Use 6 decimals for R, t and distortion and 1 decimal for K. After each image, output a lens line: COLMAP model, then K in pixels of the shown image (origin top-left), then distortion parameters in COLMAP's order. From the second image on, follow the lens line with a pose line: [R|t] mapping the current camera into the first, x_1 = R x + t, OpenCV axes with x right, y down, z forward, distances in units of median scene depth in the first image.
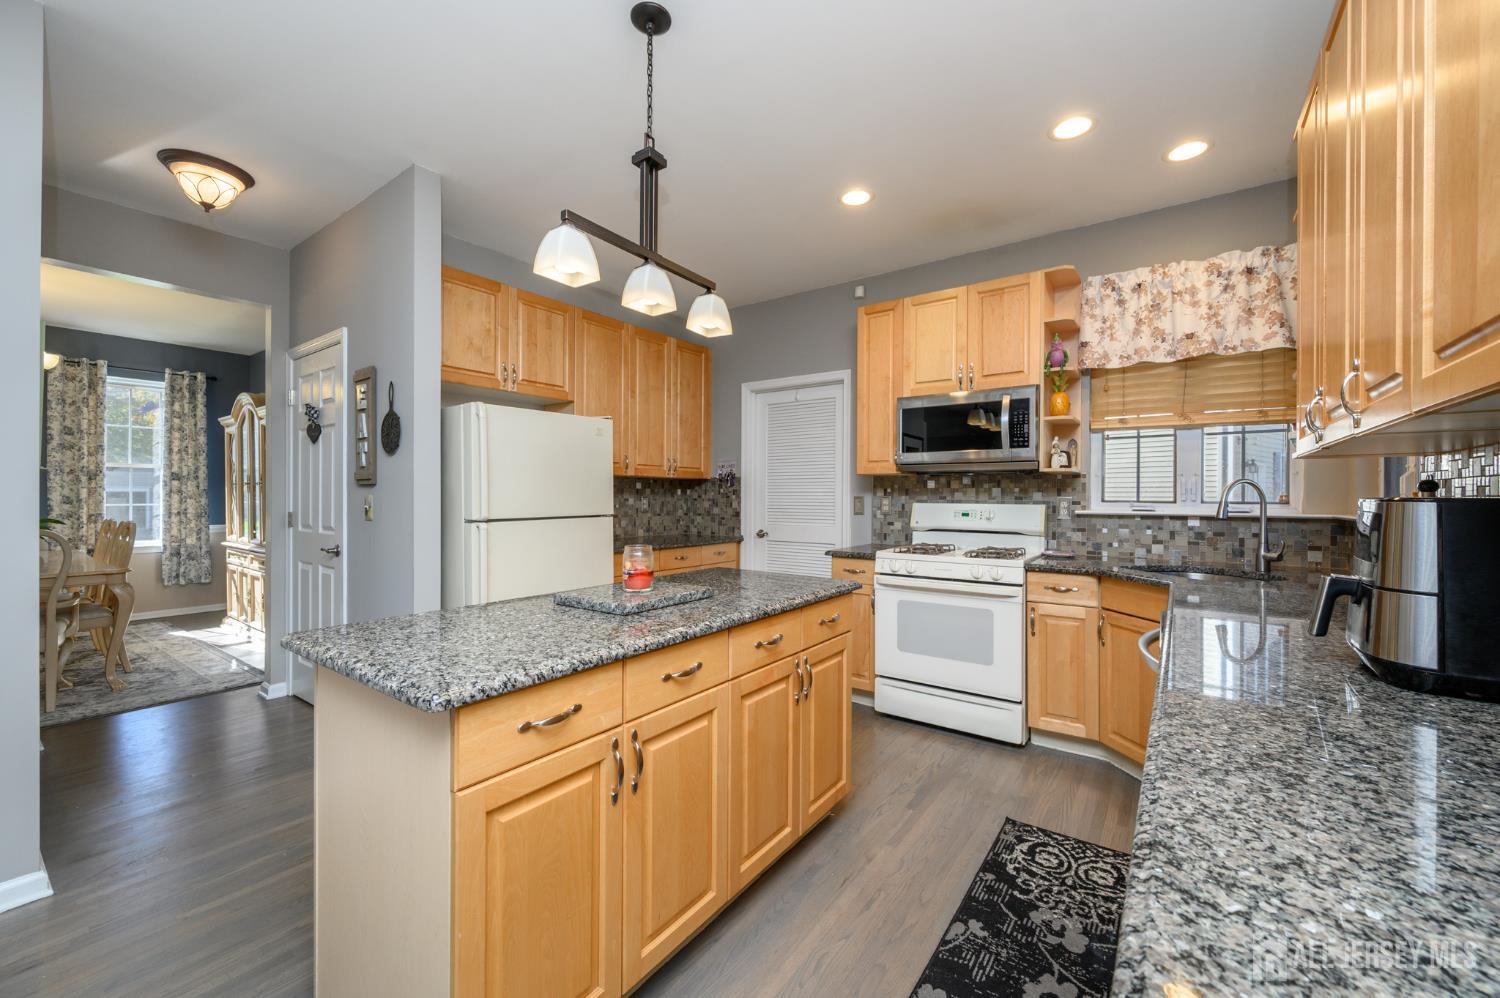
lens RADIAL K [[590.9, 0, 745.3], [0, 590.9, 497.0], [0, 0, 1]] dist [-0.002255, 0.000295]
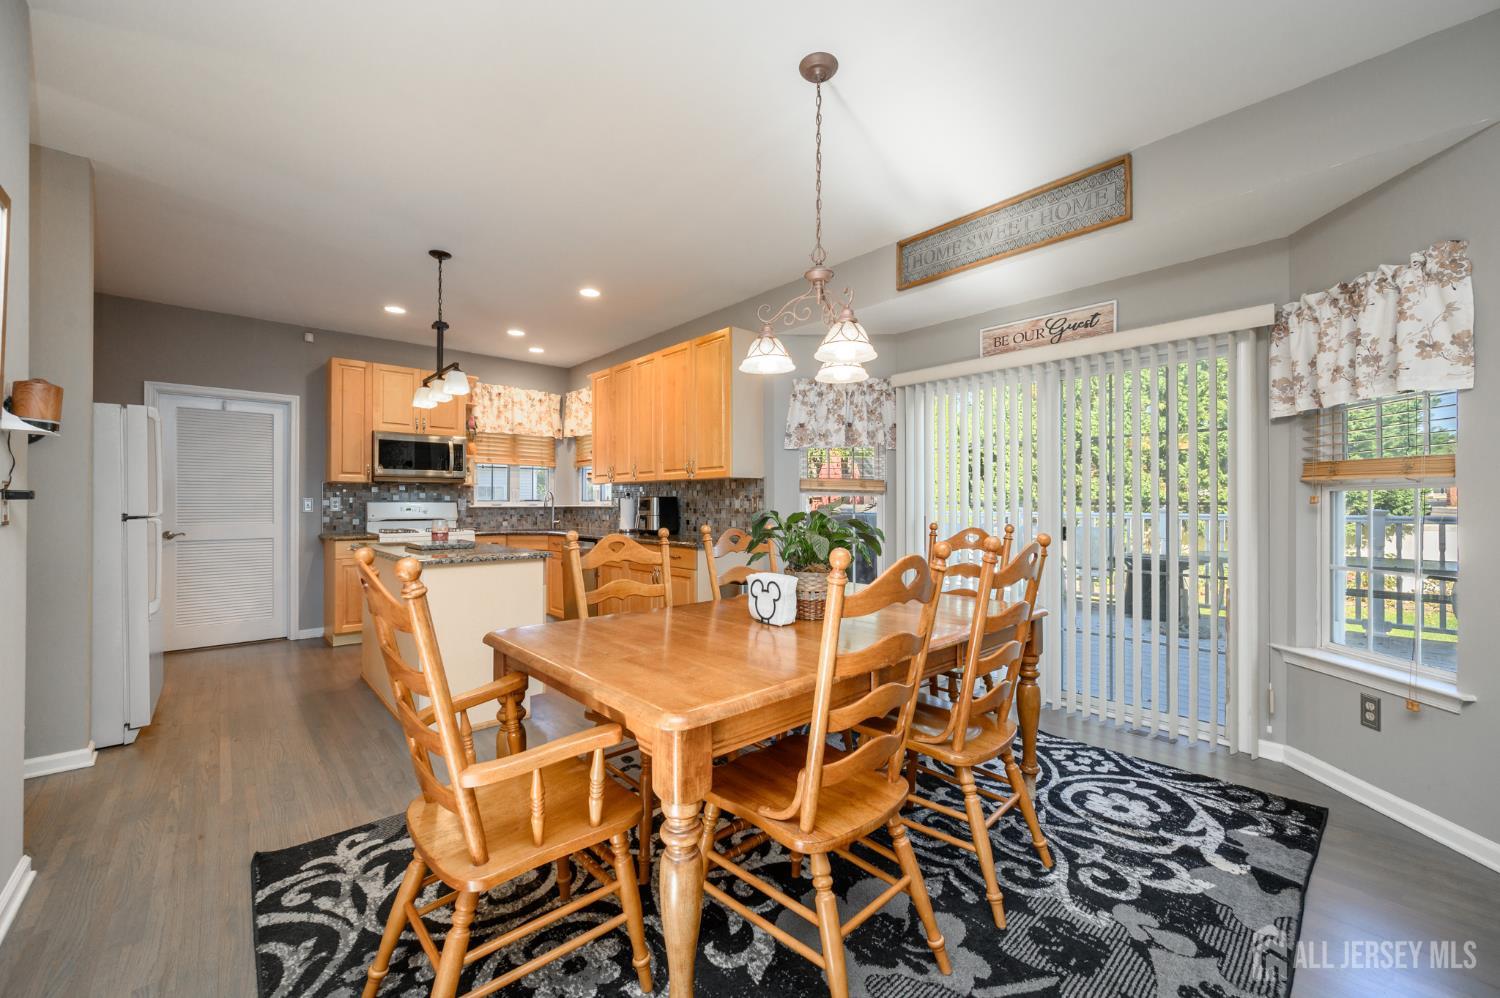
lens RADIAL K [[590.9, 0, 749.3], [0, 590.9, 500.3], [0, 0, 1]] dist [-0.002255, 0.000295]
pose [[0.198830, 0.002050, 0.980032, -1.097402], [0.004629, 0.999985, -0.003031, 0.015321], [-0.980023, 0.005140, 0.198817, -0.229411]]
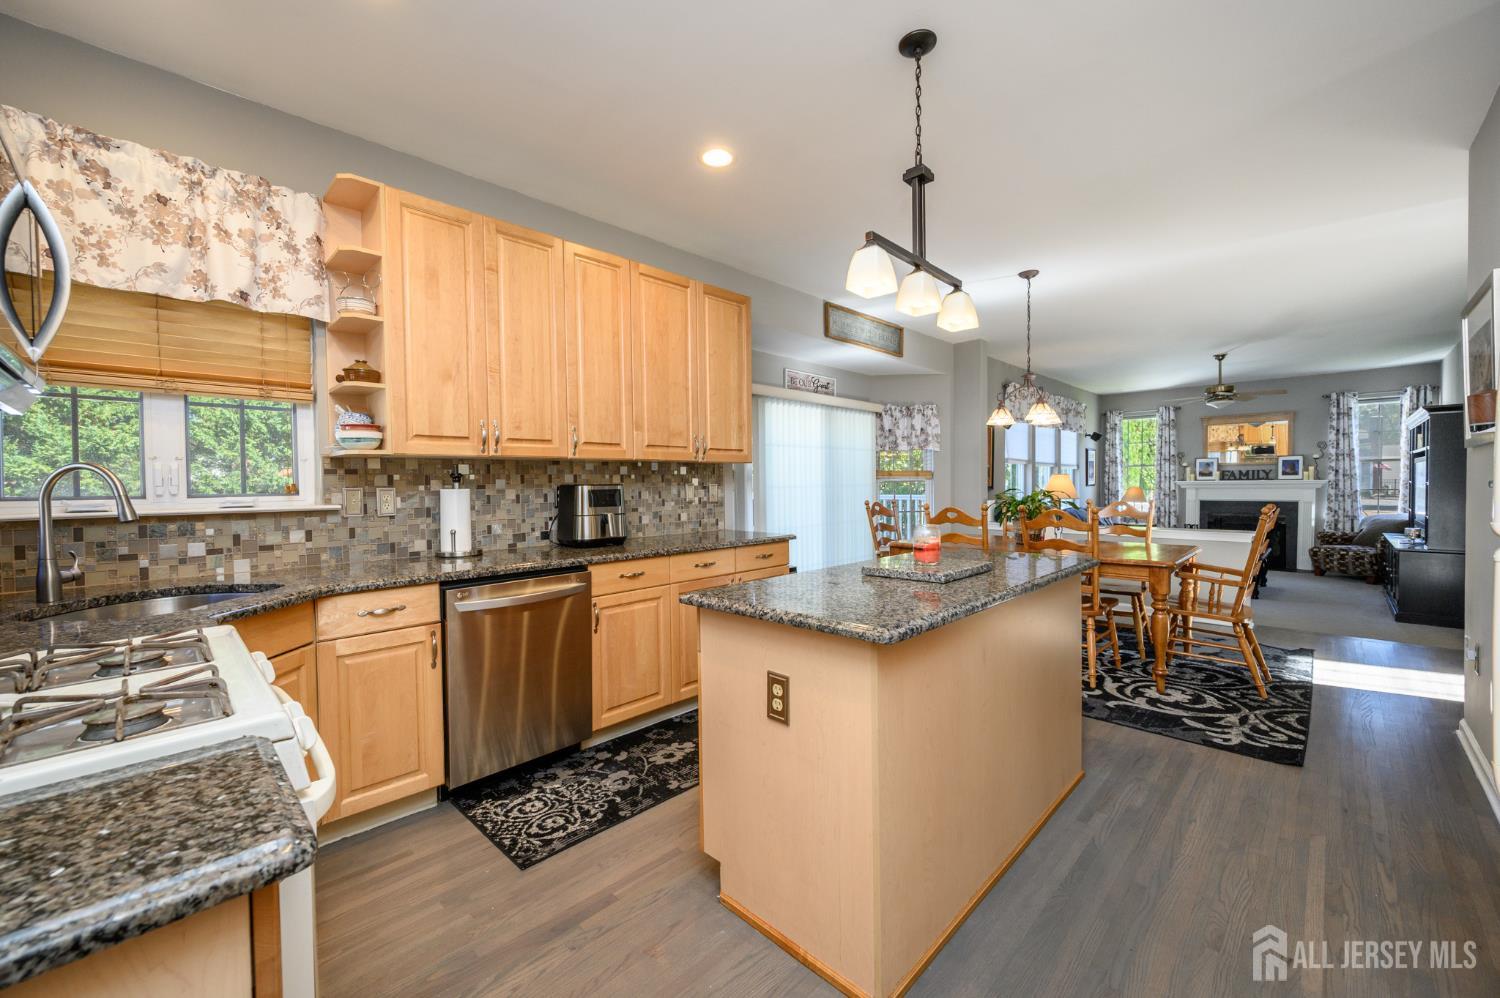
lens RADIAL K [[590.9, 0, 755.3], [0, 590.9, 494.1], [0, 0, 1]] dist [-0.002255, 0.000295]
pose [[-0.990652, 0.005225, 0.136314, -0.002042], [0.008343, 0.999716, 0.022314, -0.003587], [-0.136159, 0.023243, -0.990414, 1.249417]]
